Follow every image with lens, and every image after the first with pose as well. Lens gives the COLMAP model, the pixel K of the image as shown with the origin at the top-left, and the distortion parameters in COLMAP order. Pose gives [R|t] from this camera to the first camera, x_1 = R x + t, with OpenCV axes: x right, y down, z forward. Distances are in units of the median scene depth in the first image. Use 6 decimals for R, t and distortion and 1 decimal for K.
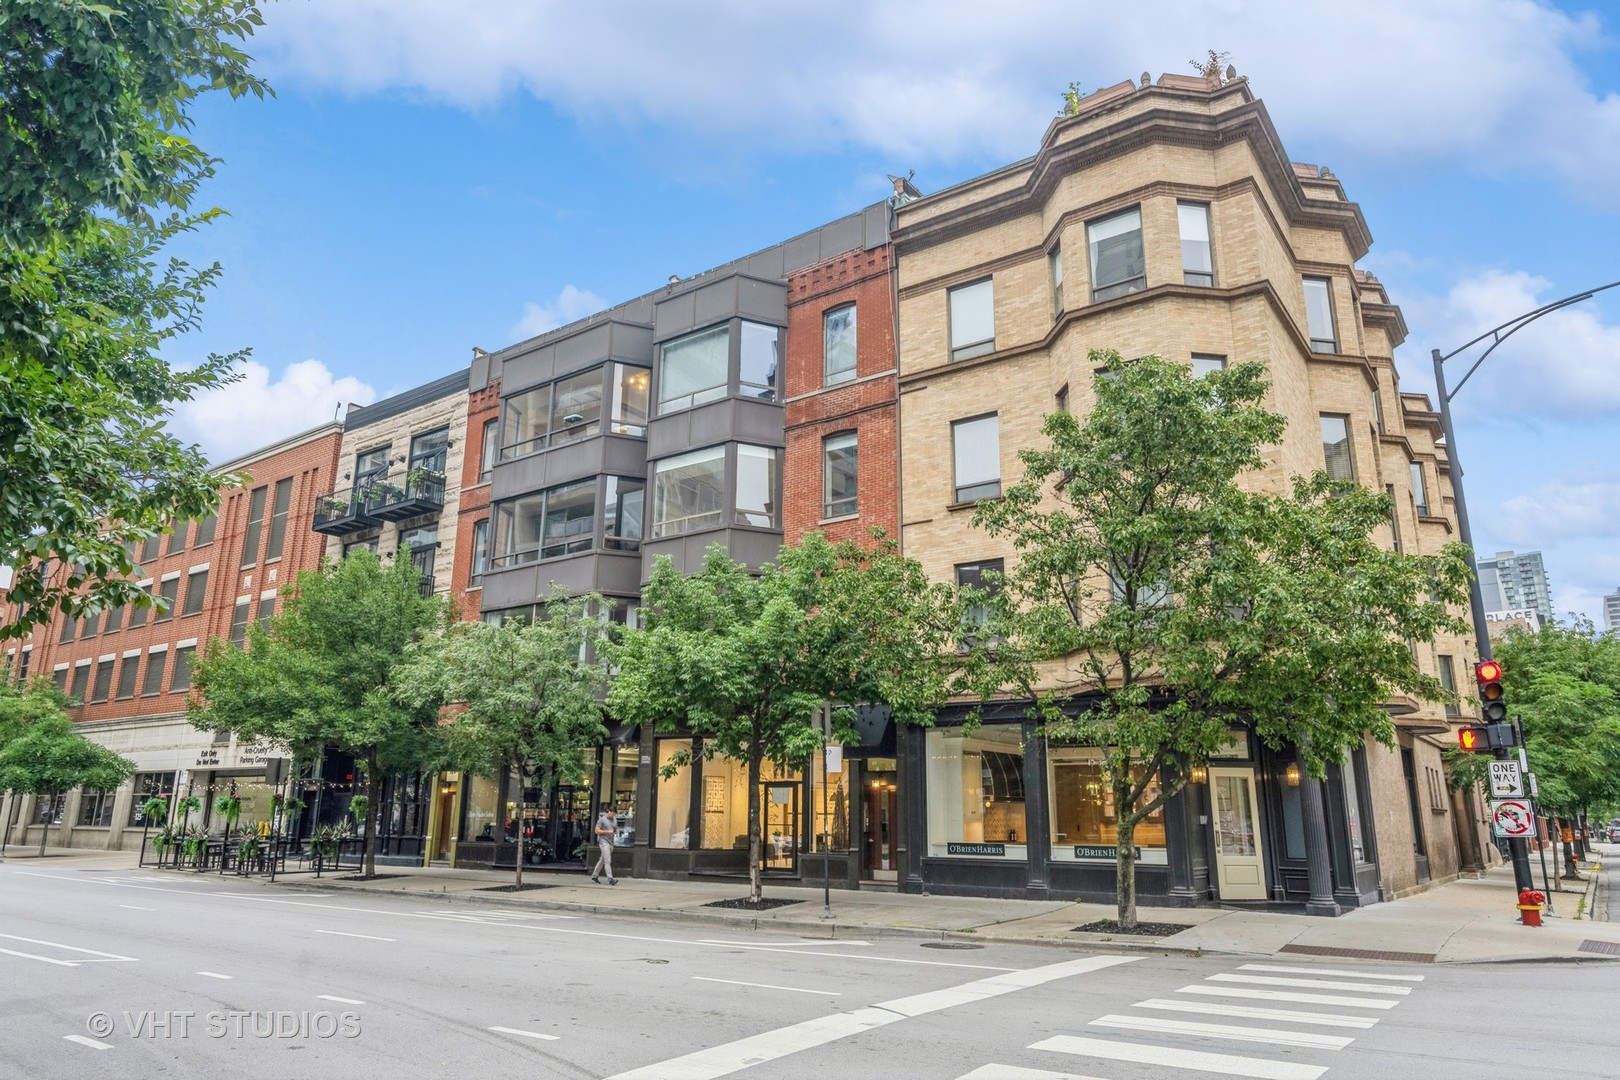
lens RADIAL K [[1065.5, 0, 816.7], [0, 1065.5, 537.1], [0, 0, 1]] dist [0.001717, -0.001790]
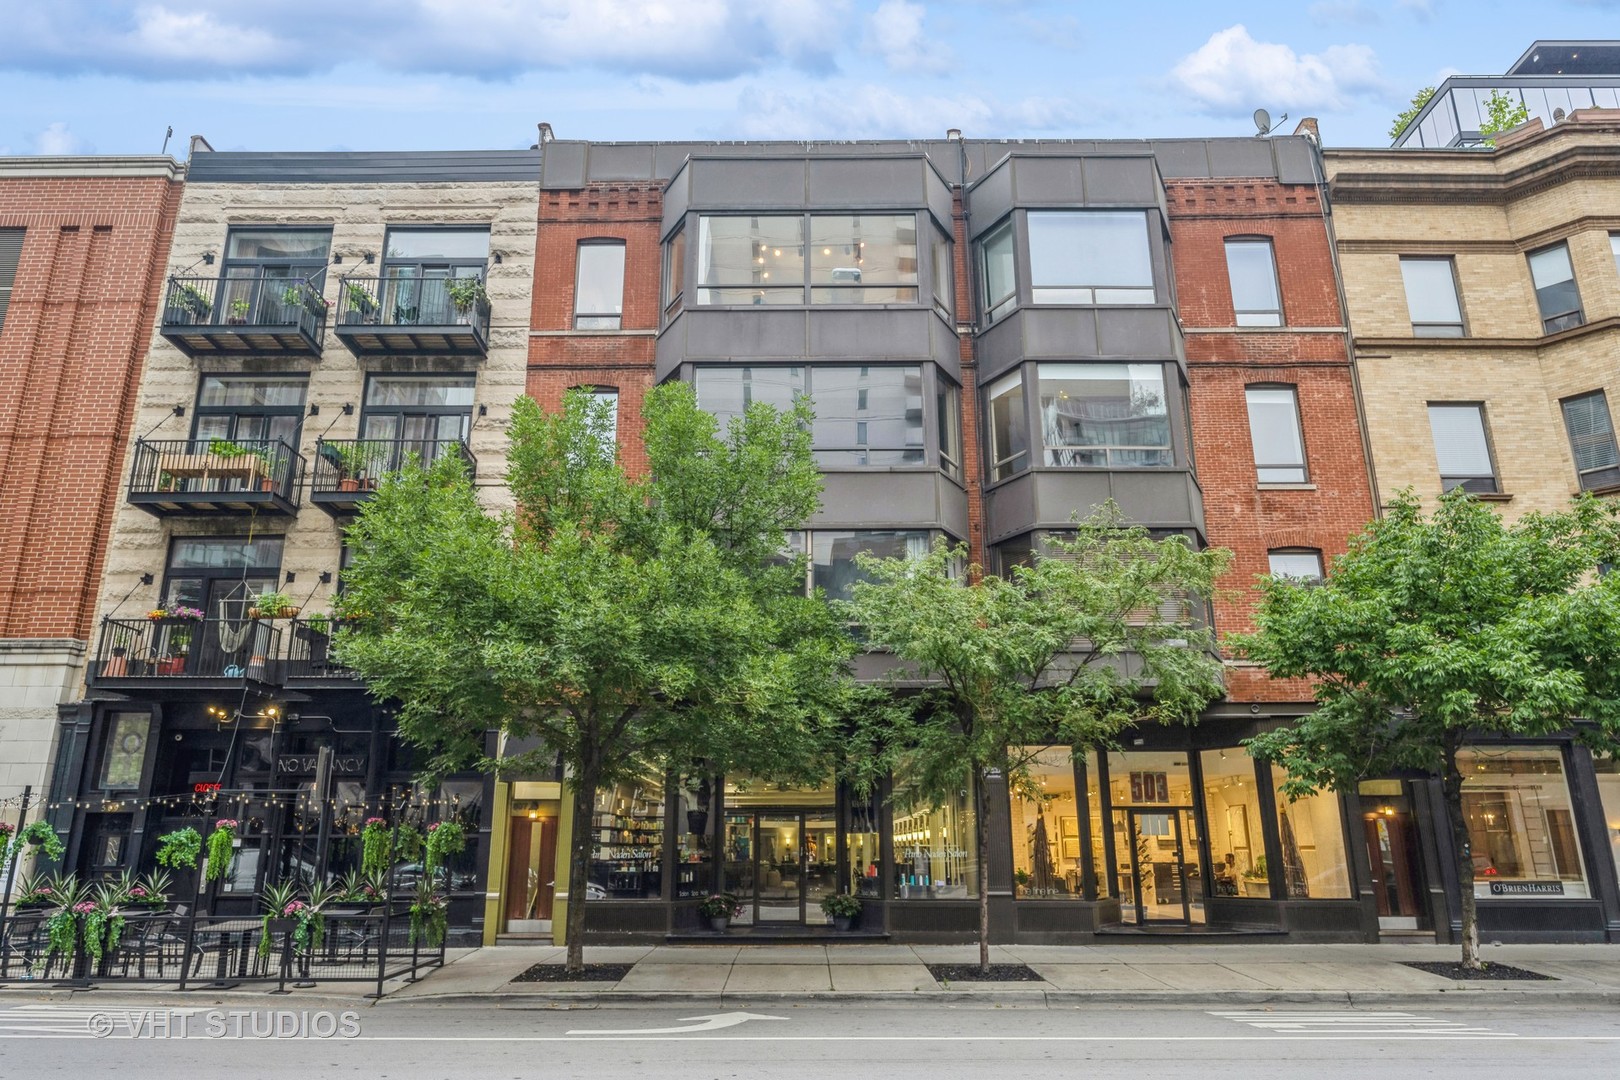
lens RADIAL K [[1065.5, 0, 810.1], [0, 1065.5, 539.6], [0, 0, 1]] dist [0.001717, -0.001790]
pose [[0.810074, 0.157744, 0.564709, -0.692830], [-0.141223, 0.987268, -0.073196, 0.127793], [-0.569066, -0.020456, 0.822038, 0.502661]]
